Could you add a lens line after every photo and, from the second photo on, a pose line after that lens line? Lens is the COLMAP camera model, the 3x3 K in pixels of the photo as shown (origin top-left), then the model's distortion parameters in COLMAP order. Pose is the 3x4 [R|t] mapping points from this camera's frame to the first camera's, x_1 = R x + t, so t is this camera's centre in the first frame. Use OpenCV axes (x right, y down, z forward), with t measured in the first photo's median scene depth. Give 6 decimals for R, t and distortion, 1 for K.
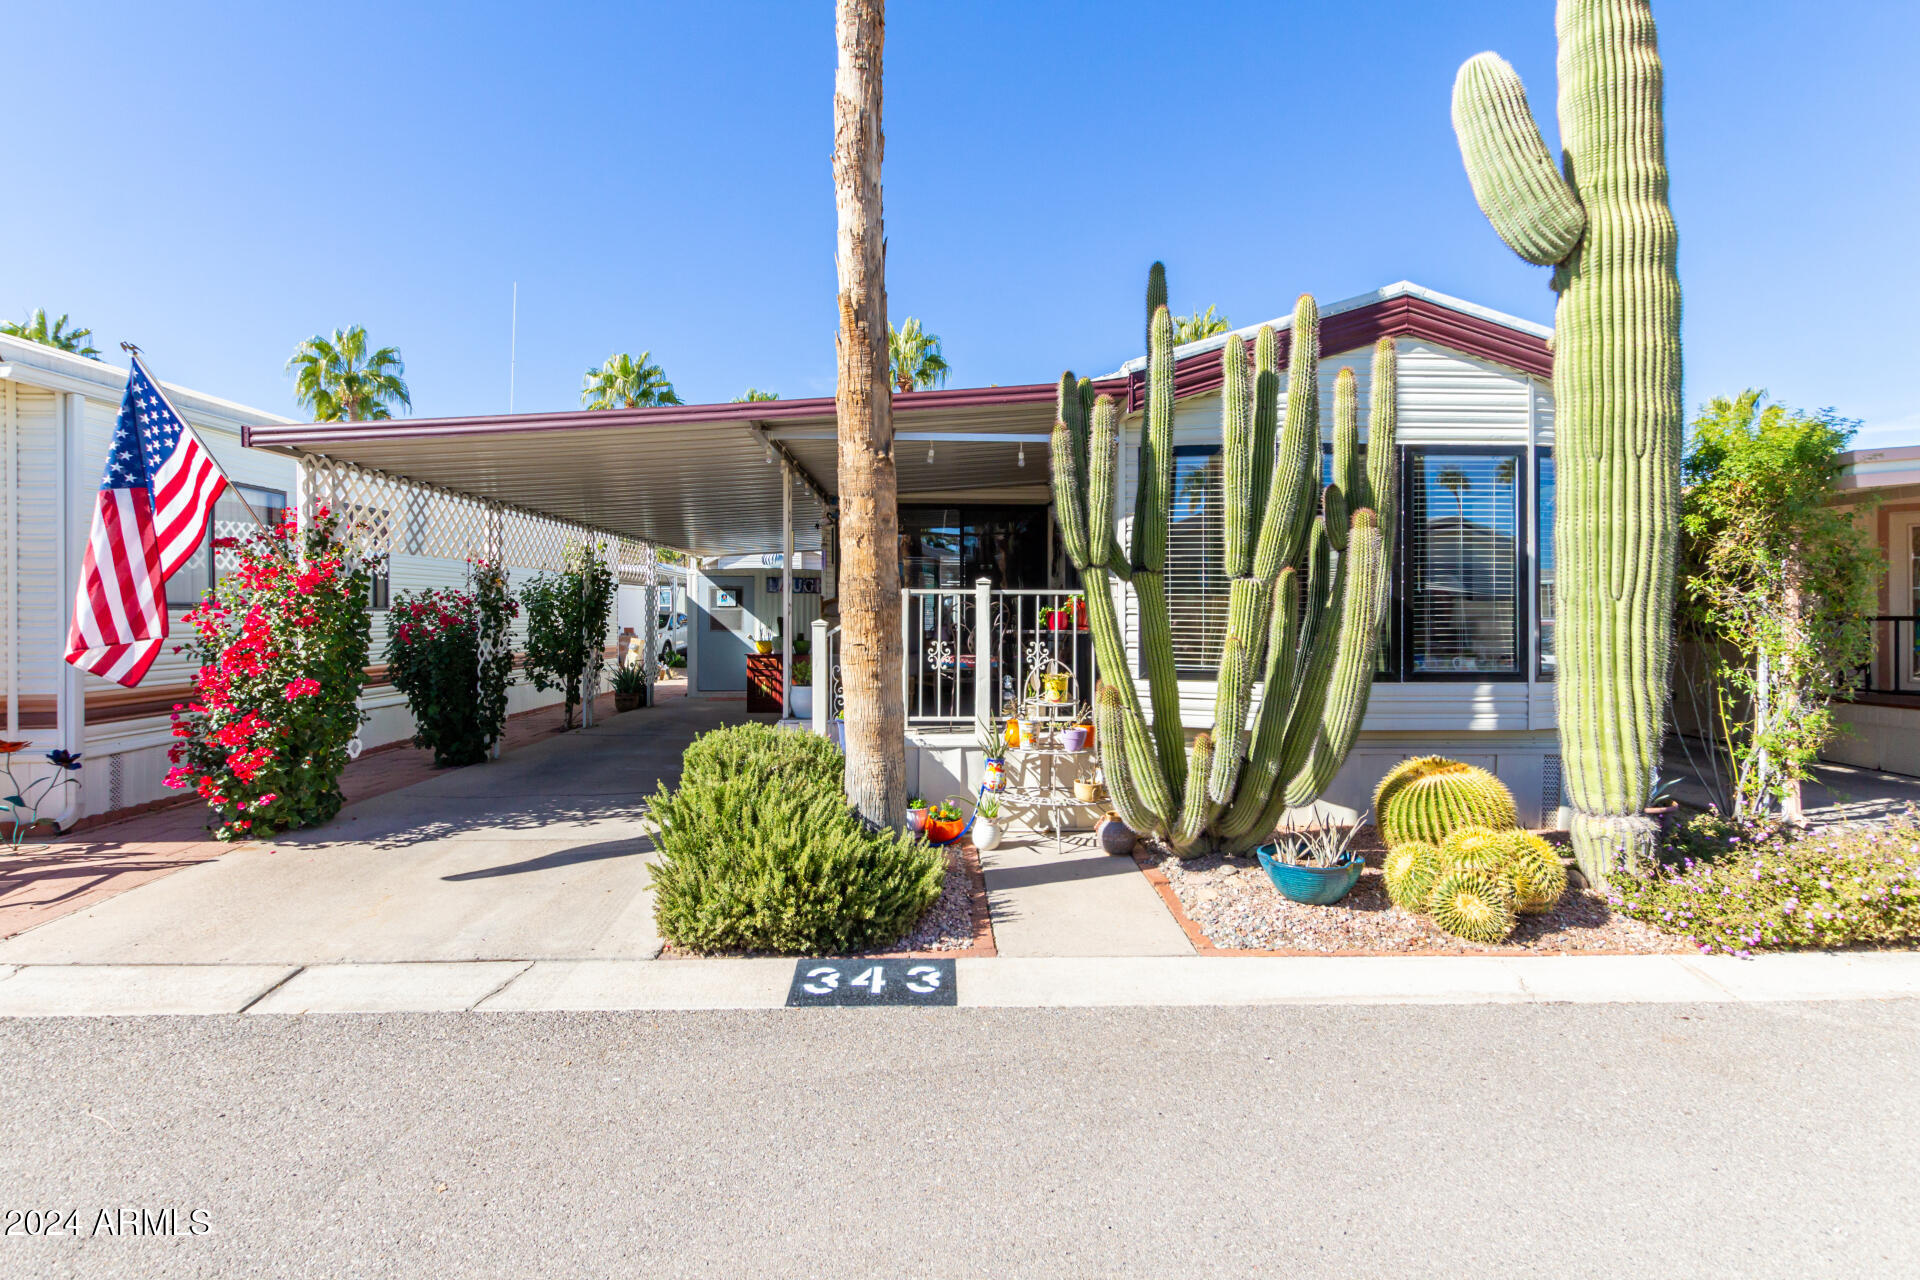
lens RADIAL K [[886.7, 0, 949.3], [0, 886.7, 607.6], [0, 0, 1]] dist [0.008108, -0.001367]
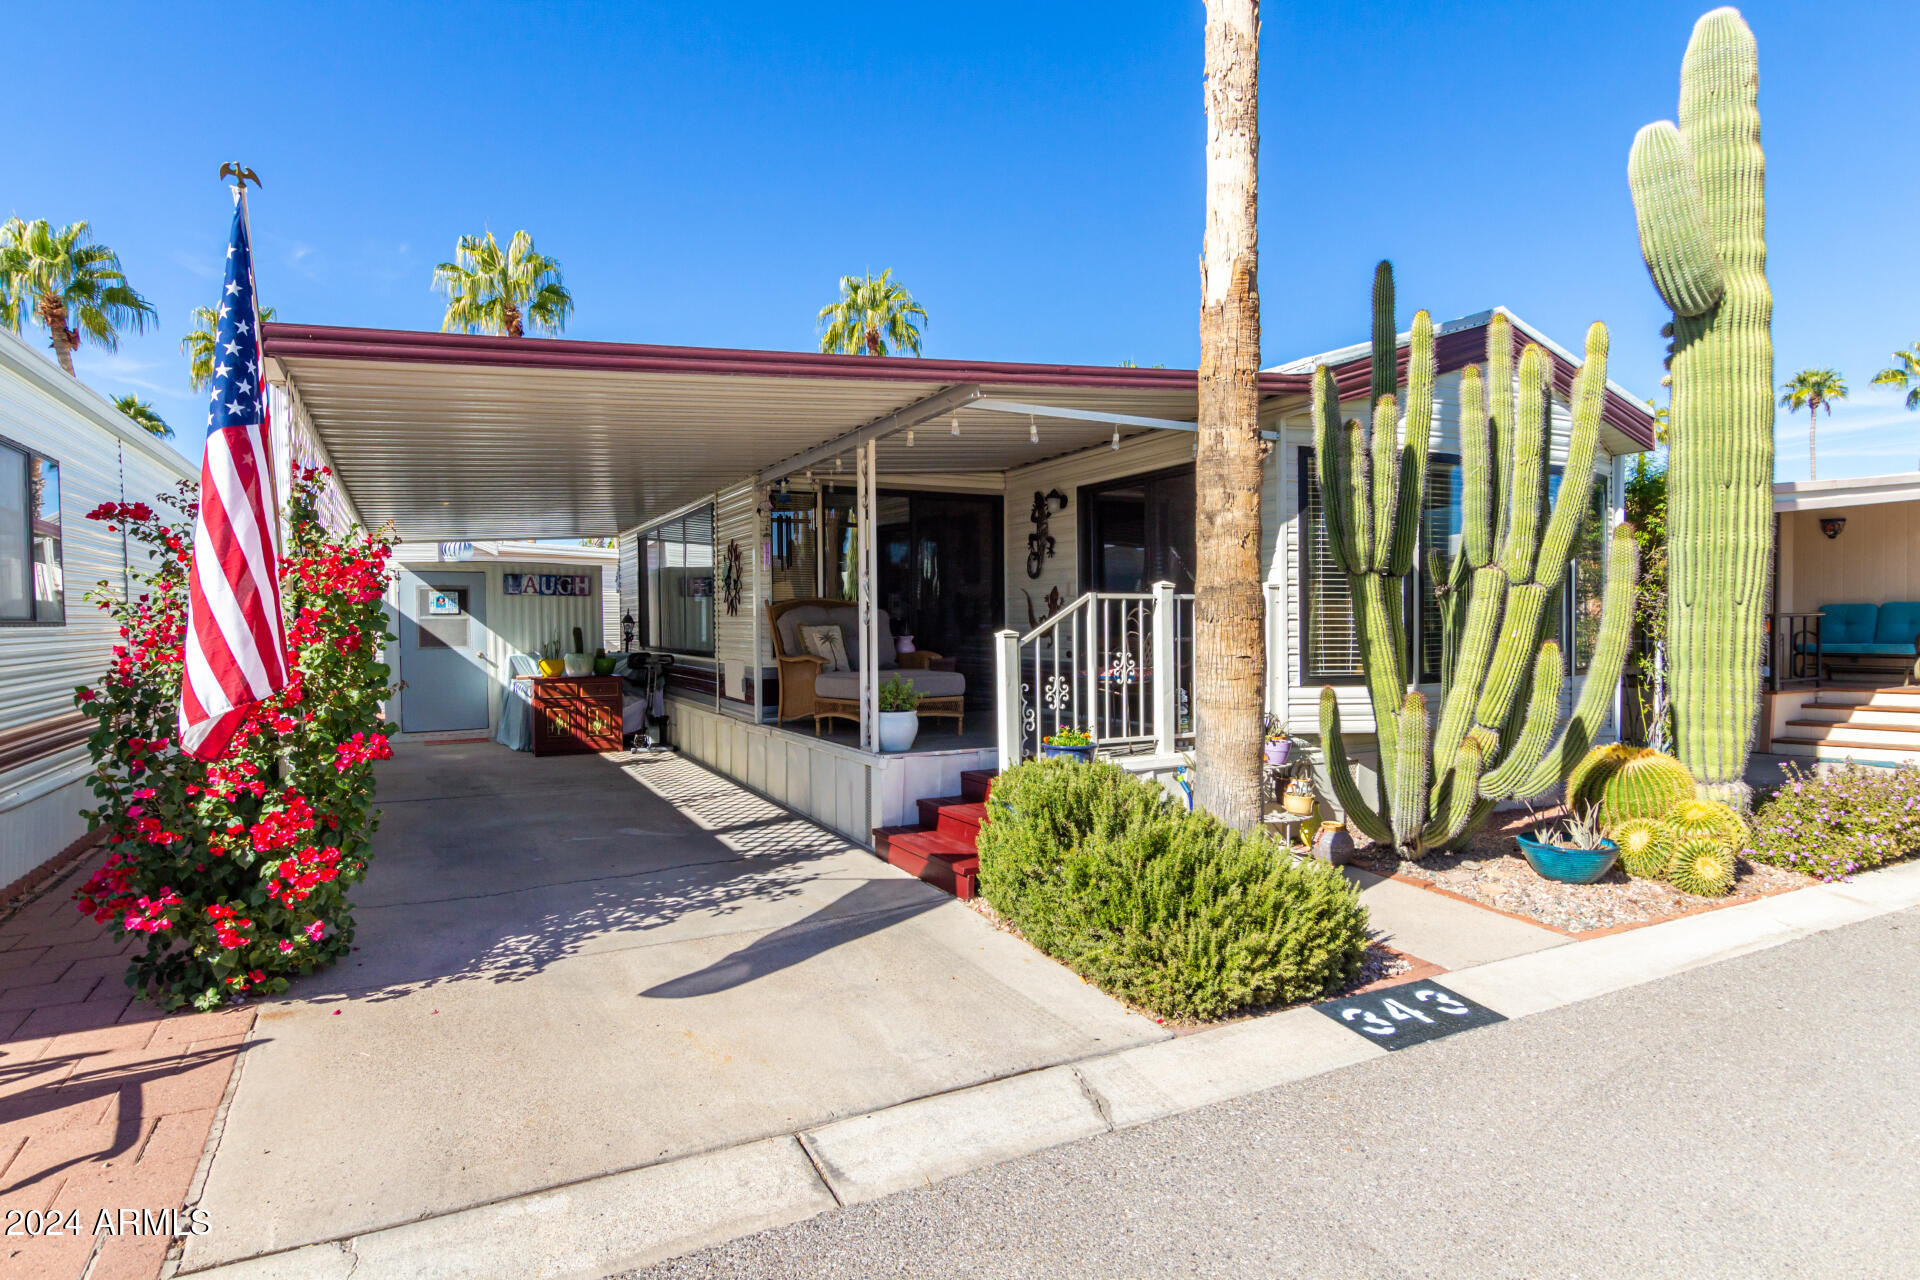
lens RADIAL K [[1048.0, 0, 959.6], [0, 1048.0, 636.8], [0, 0, 1]] dist [0.004829, -0.000547]
pose [[0.900056, -0.016773, 0.435452, -0.815712], [0.006087, 0.999645, 0.025923, -0.007736], [-0.435733, -0.020681, 0.899838, 0.176310]]
